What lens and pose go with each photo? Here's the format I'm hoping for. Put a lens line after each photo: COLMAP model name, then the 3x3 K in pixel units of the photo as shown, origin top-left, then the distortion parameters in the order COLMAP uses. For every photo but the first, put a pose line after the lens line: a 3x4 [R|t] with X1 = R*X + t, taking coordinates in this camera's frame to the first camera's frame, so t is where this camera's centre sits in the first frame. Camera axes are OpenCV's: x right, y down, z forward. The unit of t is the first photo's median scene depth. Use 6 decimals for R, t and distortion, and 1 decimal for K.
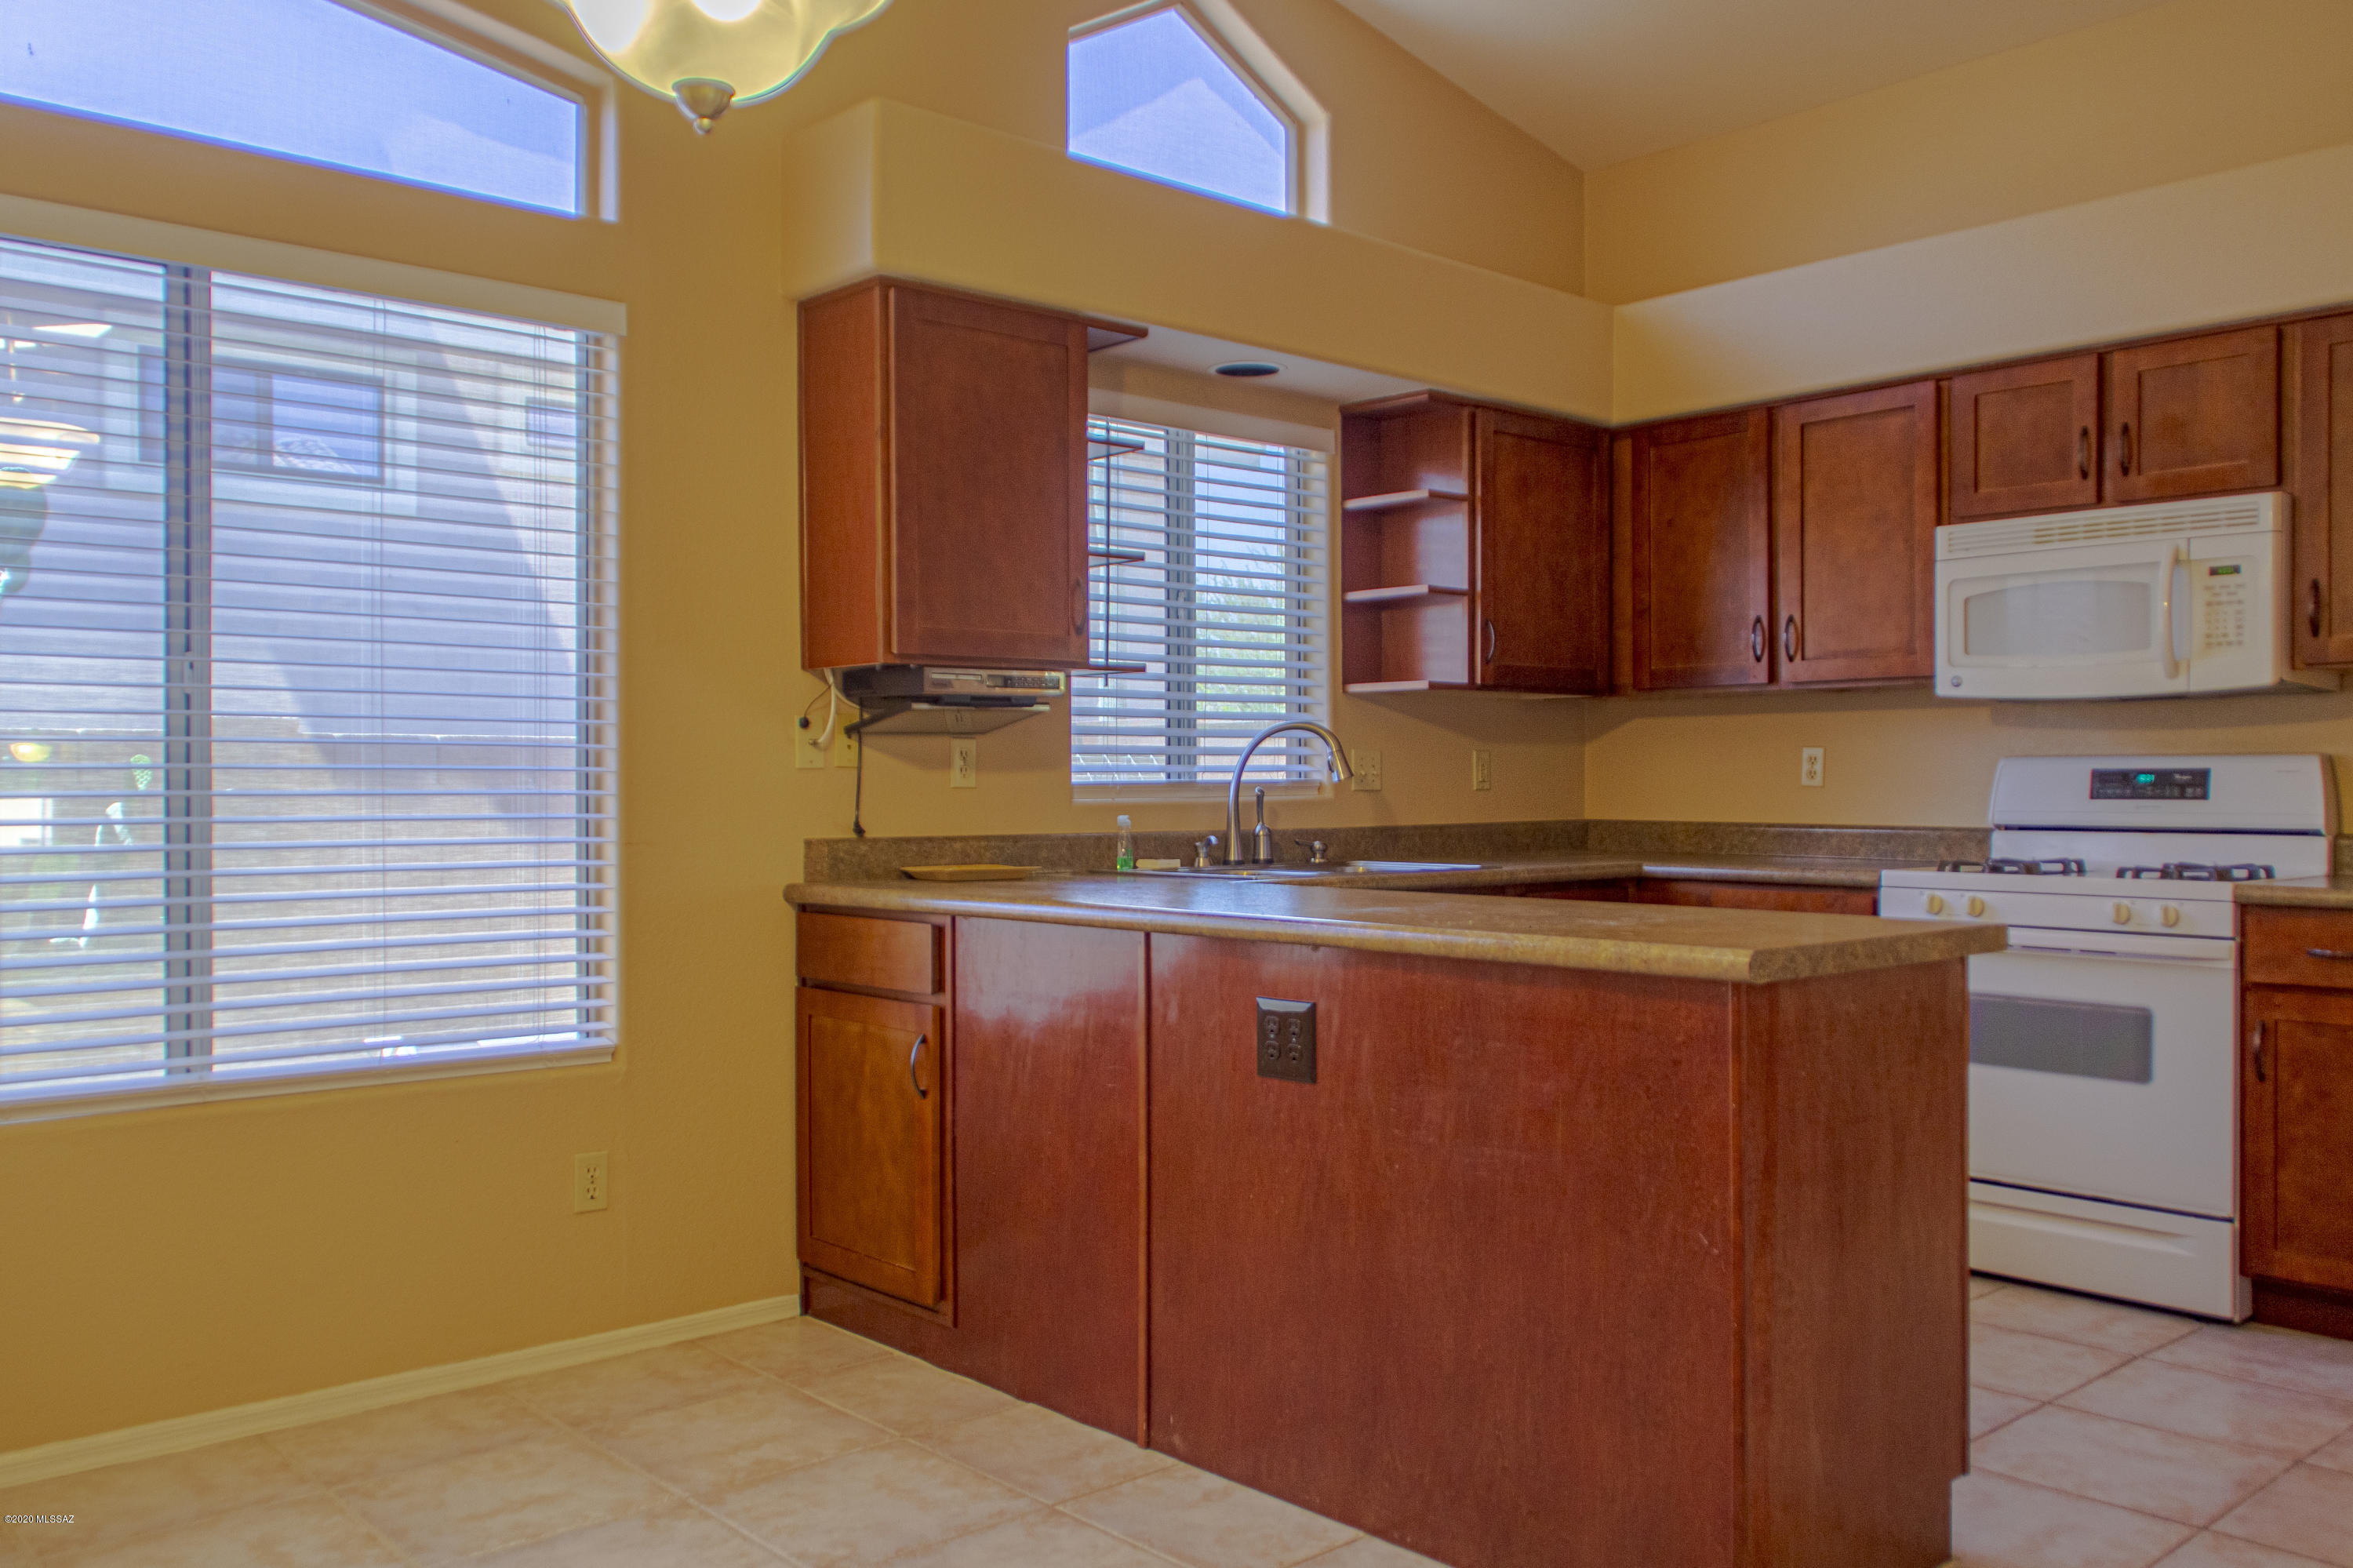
lens RADIAL K [[1909.0, 0, 1176.5], [0, 1909.0, 784.0], [0, 0, 1]] dist [0.001455, -0.000801]
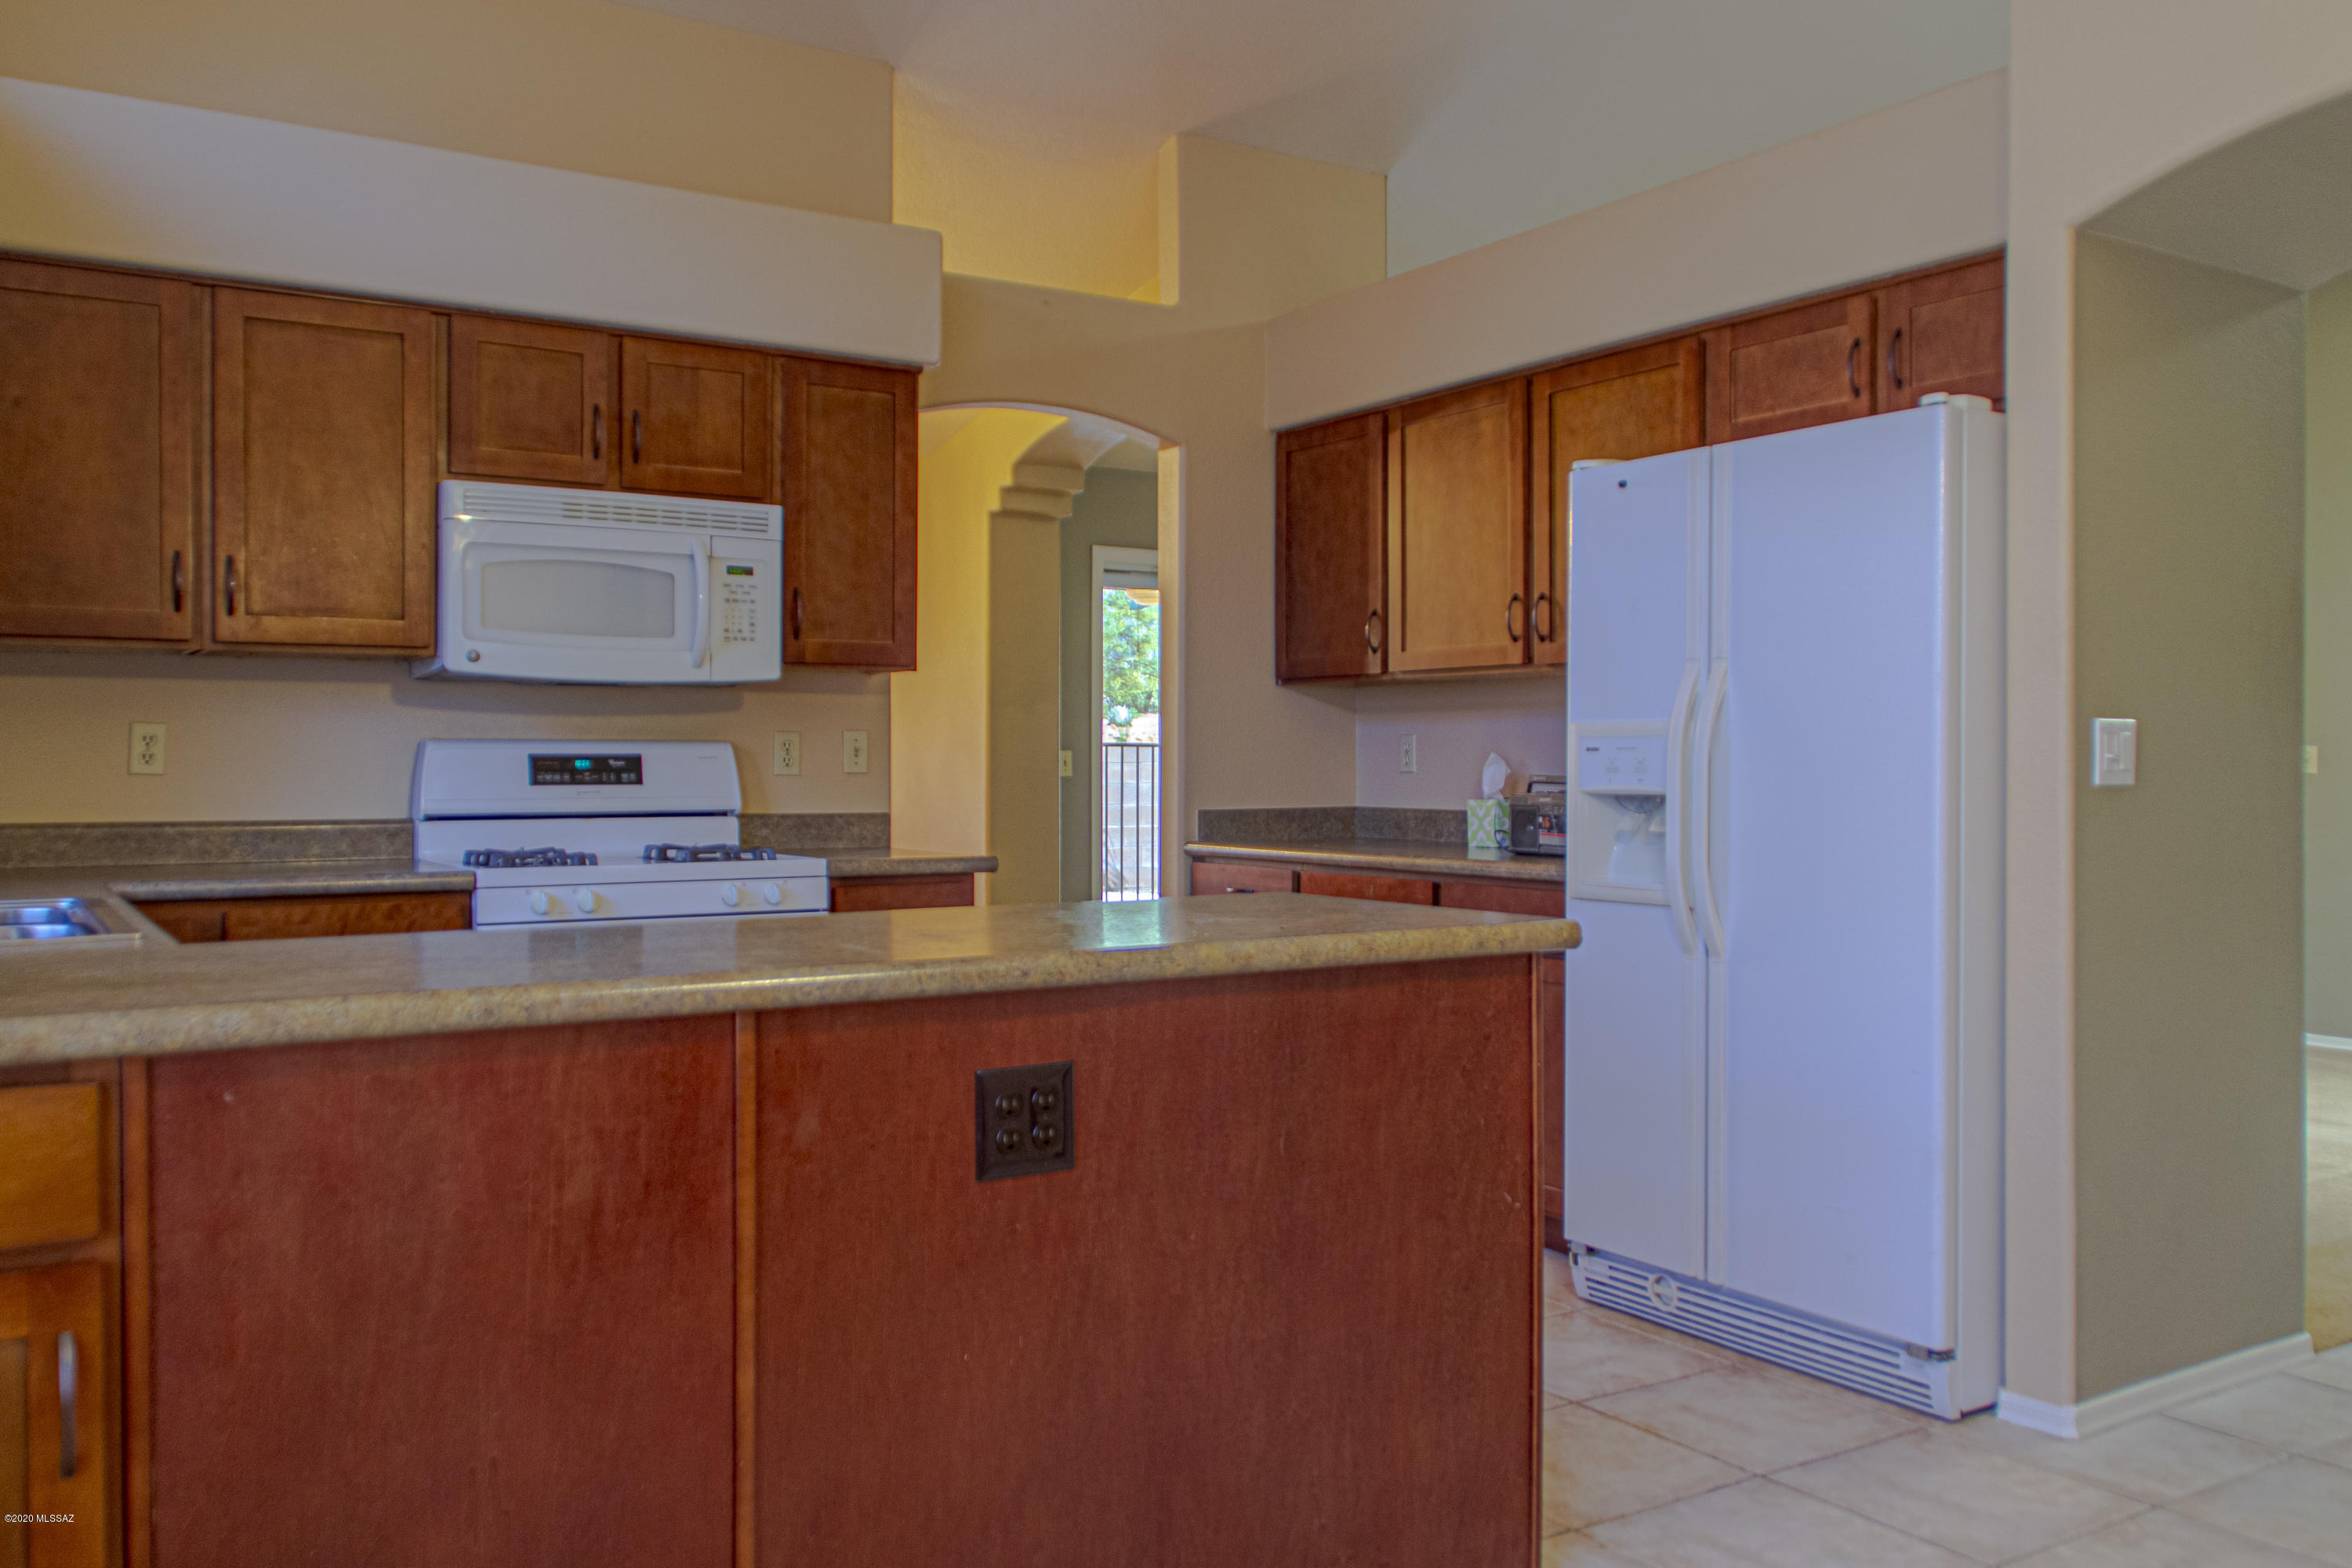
lens RADIAL K [[1911.8, 0, 1161.1], [0, 1911.8, 757.5], [0, 0, 1]] dist [0.018433, -0.008604]
pose [[0.159942, 0.003712, 0.987119, -0.435832], [0.001068, 0.999992, -0.003933, -0.002126], [-0.987126, 0.001683, 0.159937, 0.545996]]
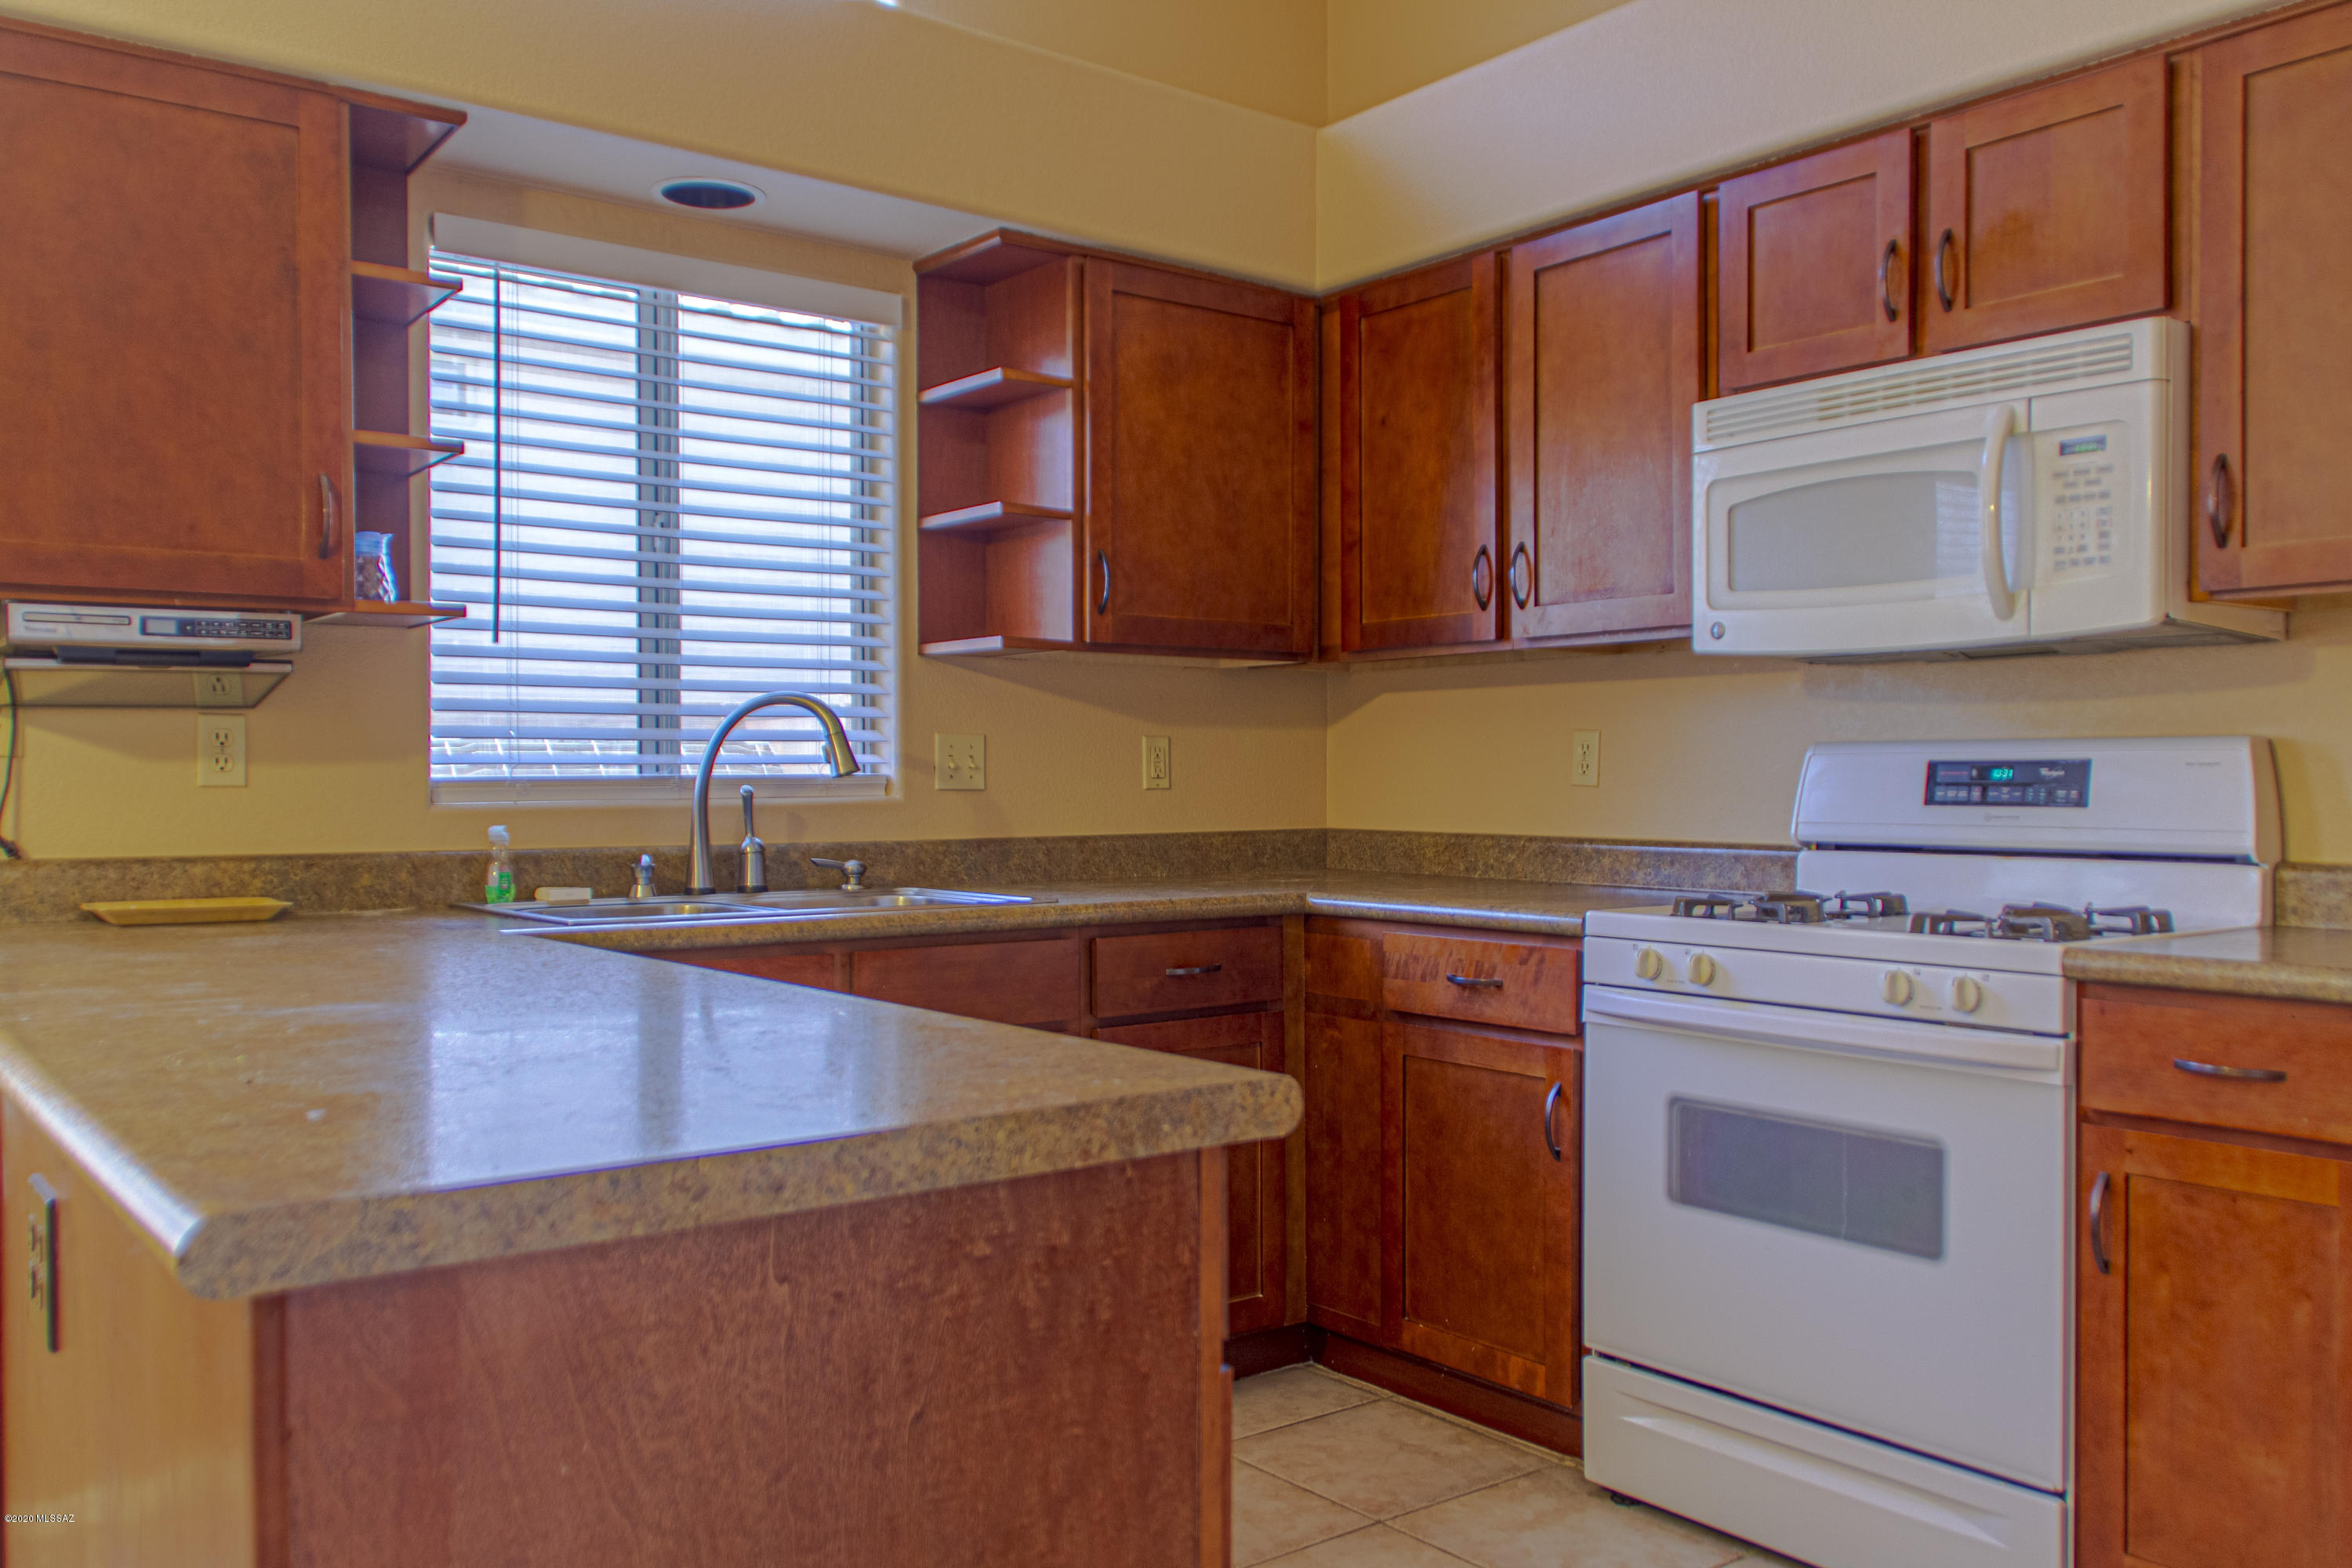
lens RADIAL K [[1880.9, 0, 1196.9], [0, 1880.9, 782.2], [0, 0, 1]] dist [0.004512, -0.001879]
pose [[0.997738, 0.001559, -0.067212, 0.273603], [-0.001435, 0.999997, 0.001888, -0.001068], [0.067214, -0.001787, 0.997737, 0.327486]]
